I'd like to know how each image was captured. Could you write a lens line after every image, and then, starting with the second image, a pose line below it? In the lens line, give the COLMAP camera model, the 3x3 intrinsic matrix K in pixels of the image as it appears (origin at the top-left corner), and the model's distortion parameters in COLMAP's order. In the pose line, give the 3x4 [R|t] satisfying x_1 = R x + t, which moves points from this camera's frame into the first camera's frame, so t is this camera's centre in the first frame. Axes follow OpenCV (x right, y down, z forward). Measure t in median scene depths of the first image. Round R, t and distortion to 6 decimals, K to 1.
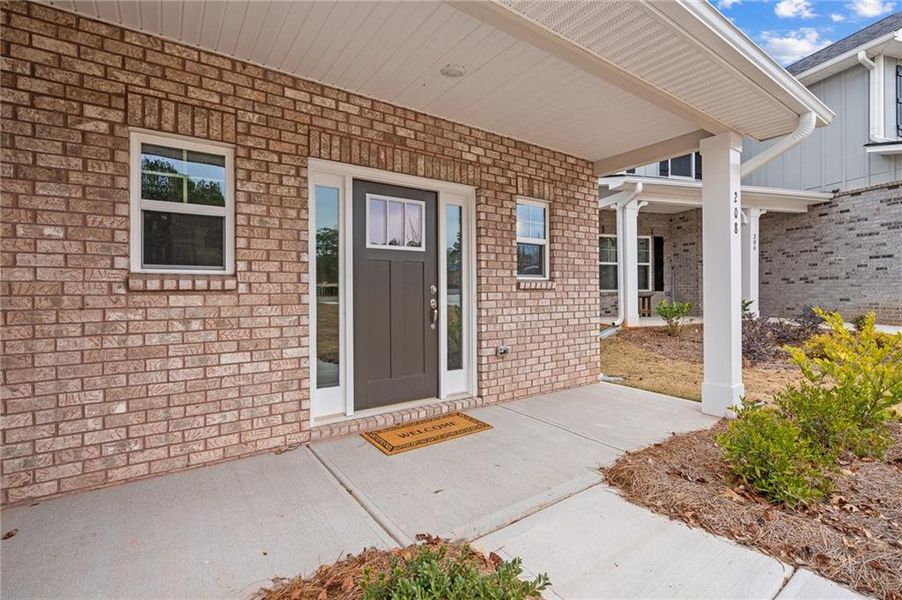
lens RADIAL K [[411.7, 0, 454.8], [0, 411.7, 289.1], [0, 0, 1]] dist [0.000696, 0.000398]
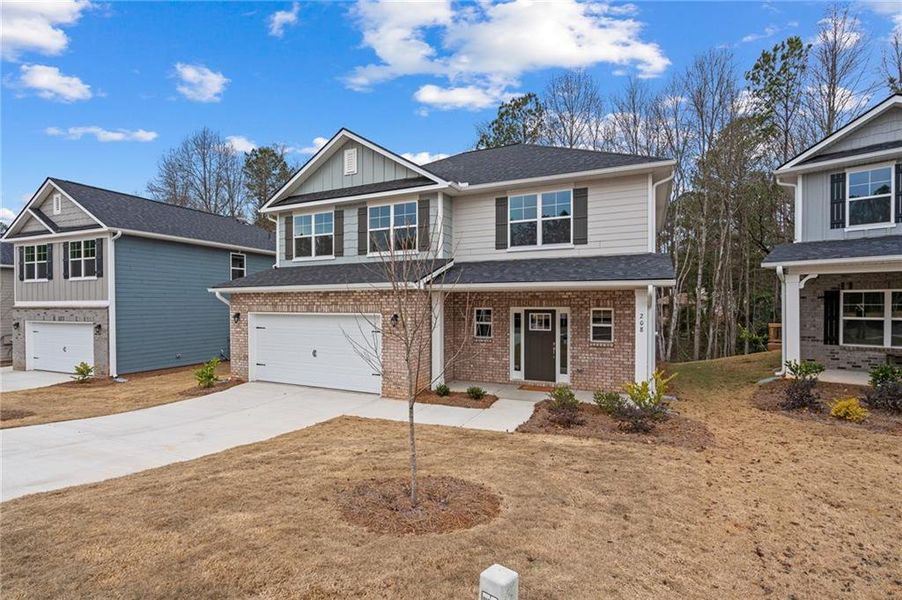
lens RADIAL K [[411.7, 0, 457.8], [0, 411.7, 305.6], [0, 0, 1]] dist [0.000696, 0.000398]
pose [[0.518189, 0.009132, -0.855217, 2.398821], [0.001256, 0.999934, 0.011438, -0.351479], [0.855265, -0.007001, 0.518143, -1.222419]]
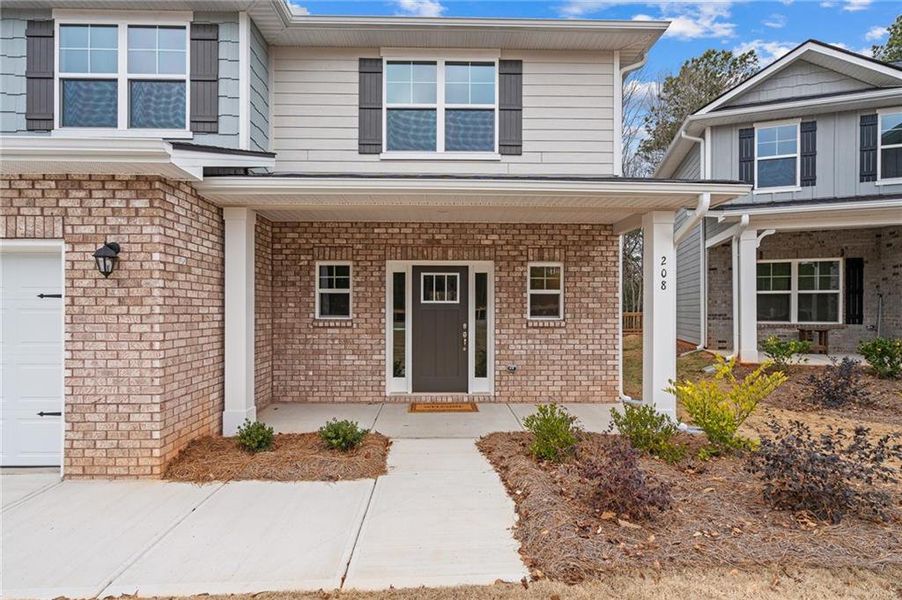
lens RADIAL K [[411.7, 0, 443.3], [0, 411.7, 309.6], [0, 0, 1]] dist [0.000696, 0.000398]
pose [[0.832537, 0.008843, -0.553899, 0.923600], [-0.005014, 0.999952, 0.008428, -0.092577], [0.553947, -0.004239, 0.832541, -0.476659]]
